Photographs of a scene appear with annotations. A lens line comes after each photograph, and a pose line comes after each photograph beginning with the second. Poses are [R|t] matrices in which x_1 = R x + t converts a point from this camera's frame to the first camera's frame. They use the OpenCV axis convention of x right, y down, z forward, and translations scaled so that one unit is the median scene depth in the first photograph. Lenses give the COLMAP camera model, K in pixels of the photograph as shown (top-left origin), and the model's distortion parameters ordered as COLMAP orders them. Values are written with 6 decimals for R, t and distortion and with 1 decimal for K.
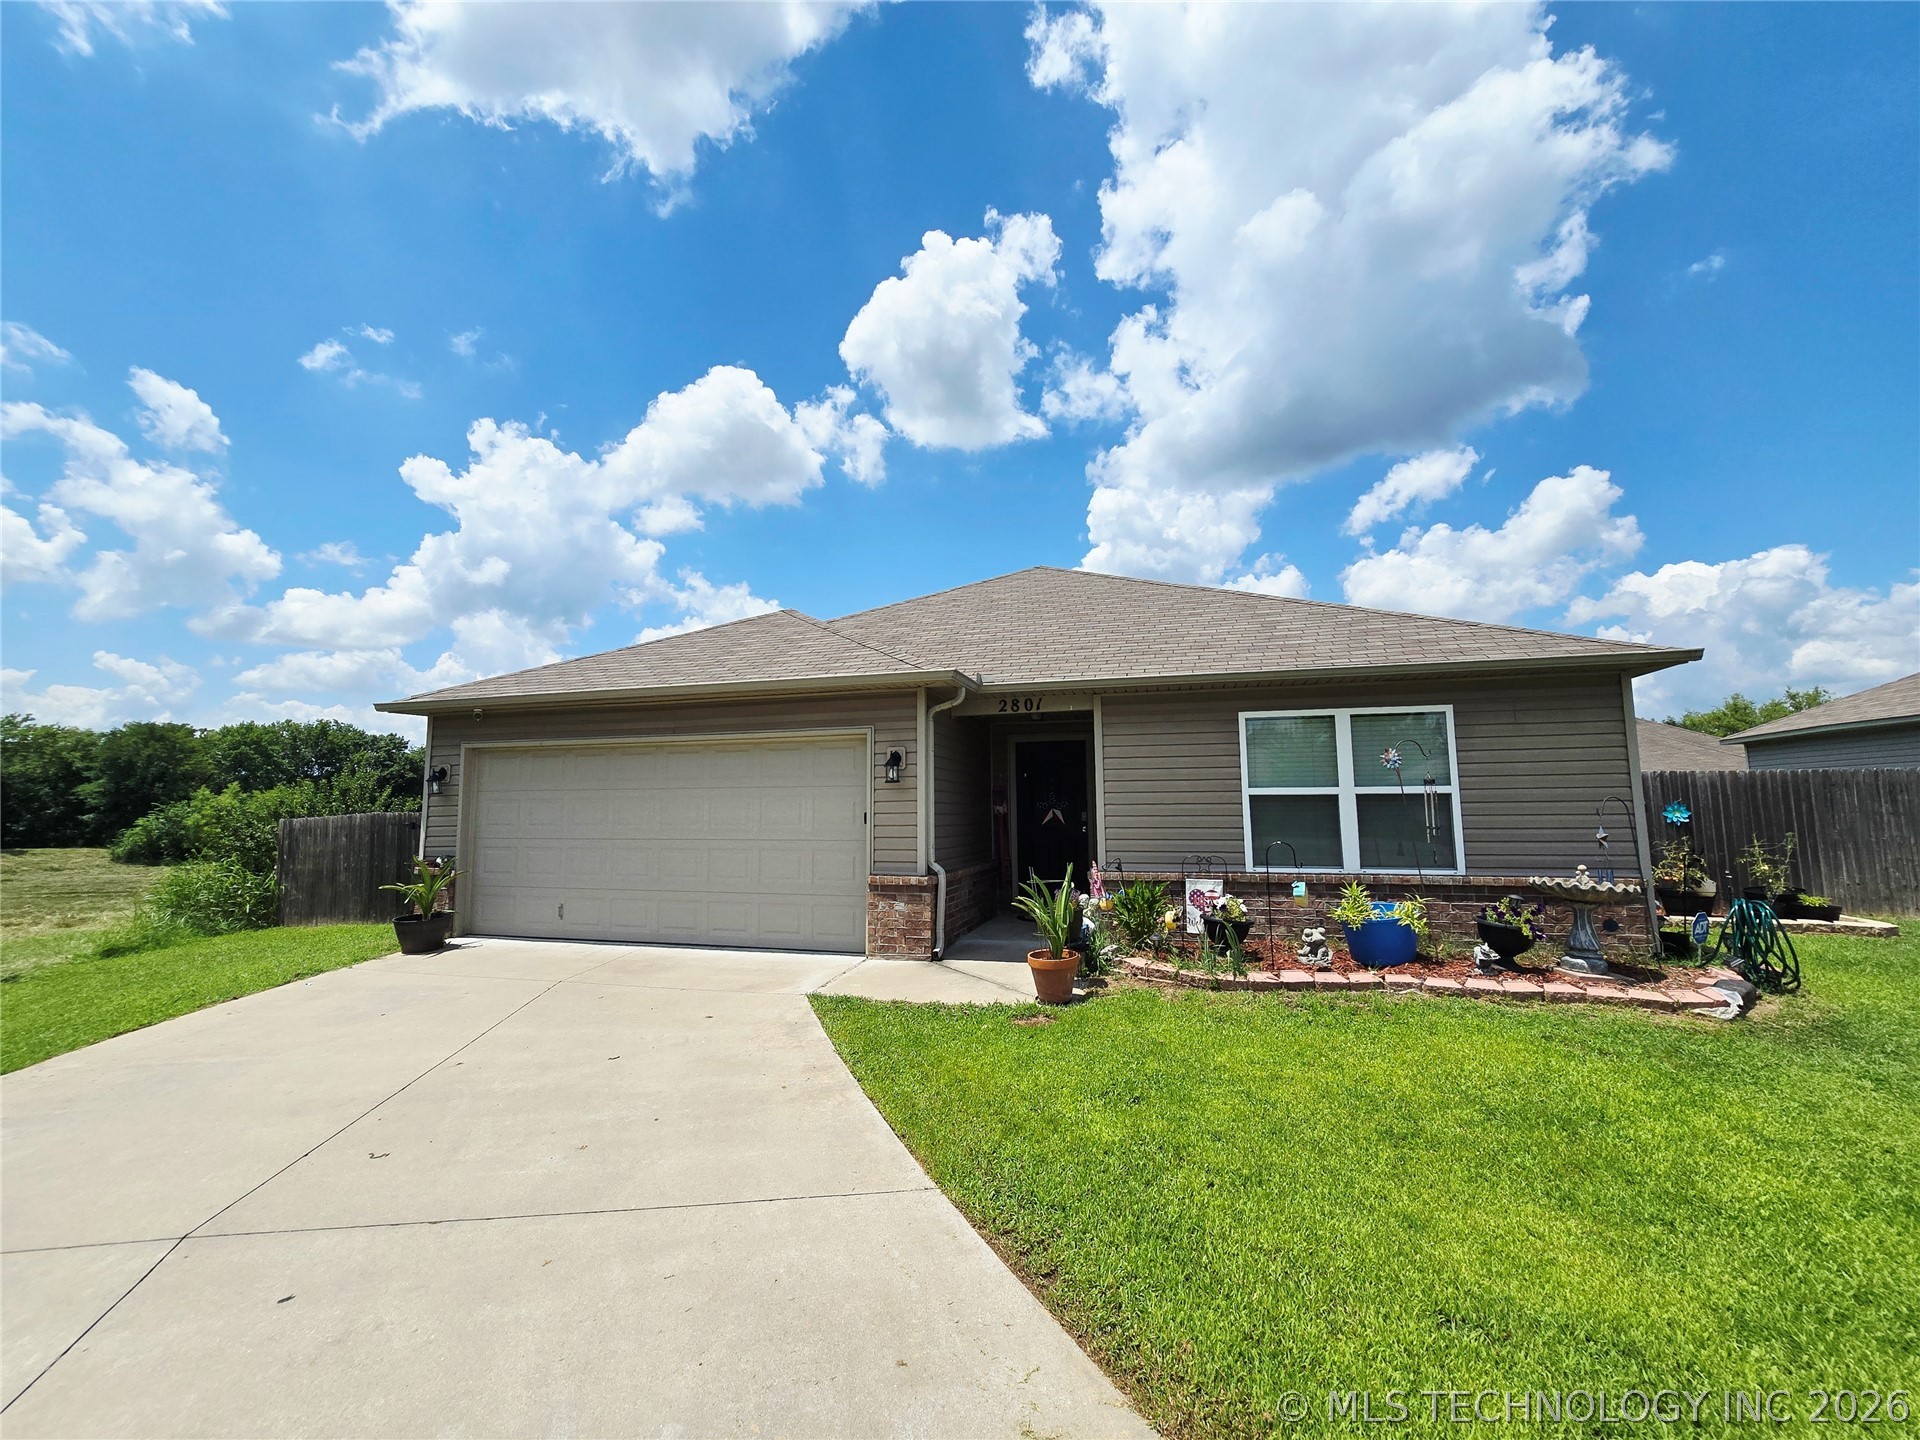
lens RADIAL K [[791.6, 0, 951.6], [0, 791.6, 719.9], [0, 0, 1]] dist [-0.008884, 0.003316]
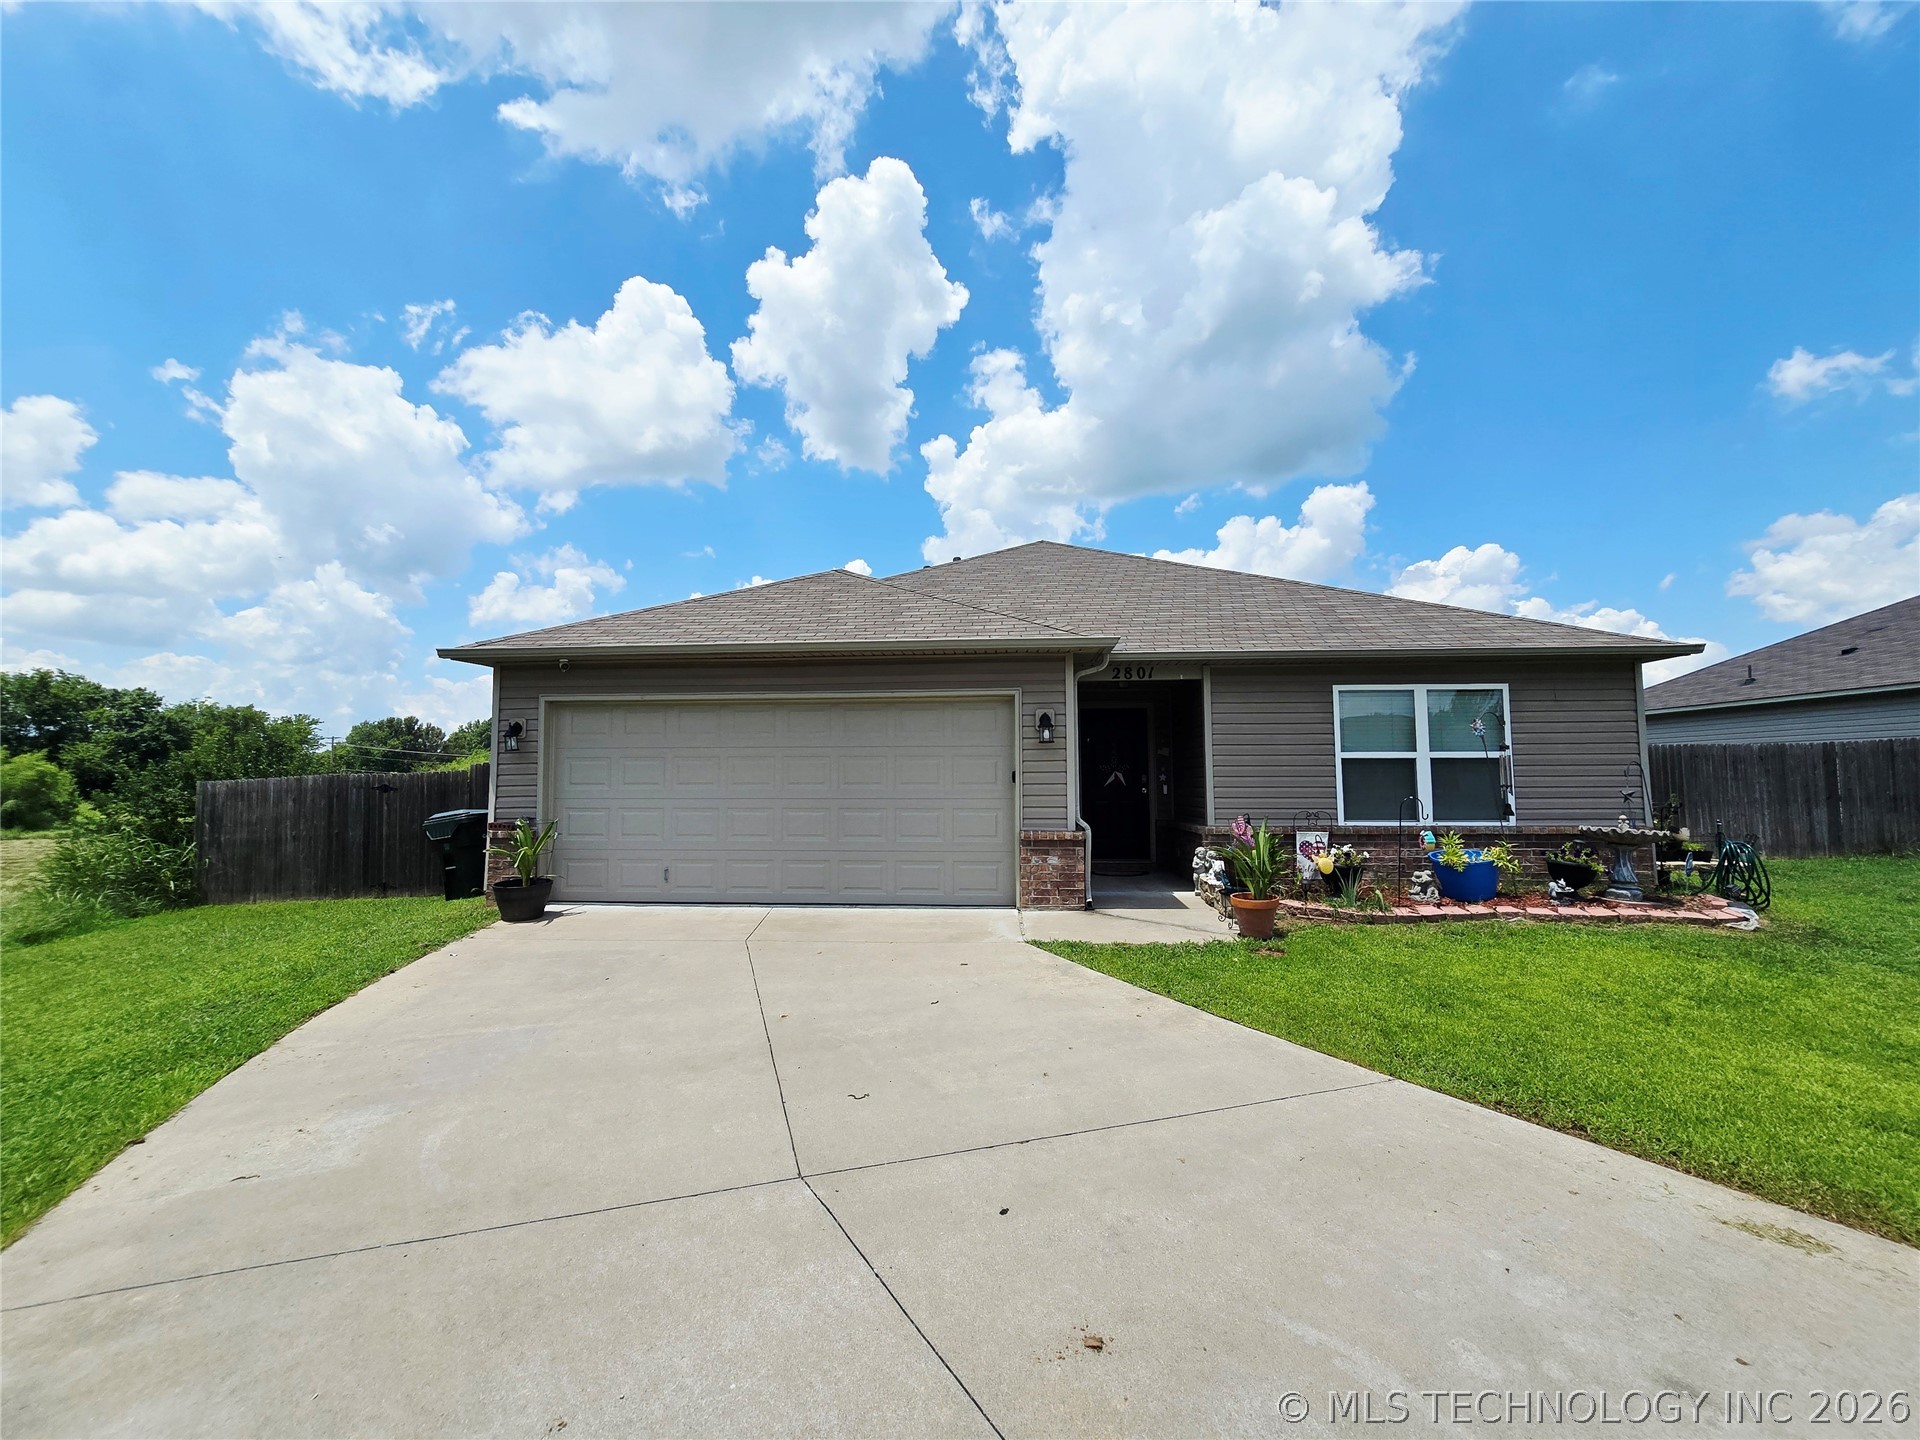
lens RADIAL K [[791.6, 0, 951.6], [0, 791.6, 719.9], [0, 0, 1]] dist [-0.008884, 0.003316]
pose [[0.979278, 0.019433, 0.201588, -0.407106], [-0.026462, 0.999130, 0.032233, 0.018542], [-0.200786, -0.036900, 0.978940, 0.003420]]
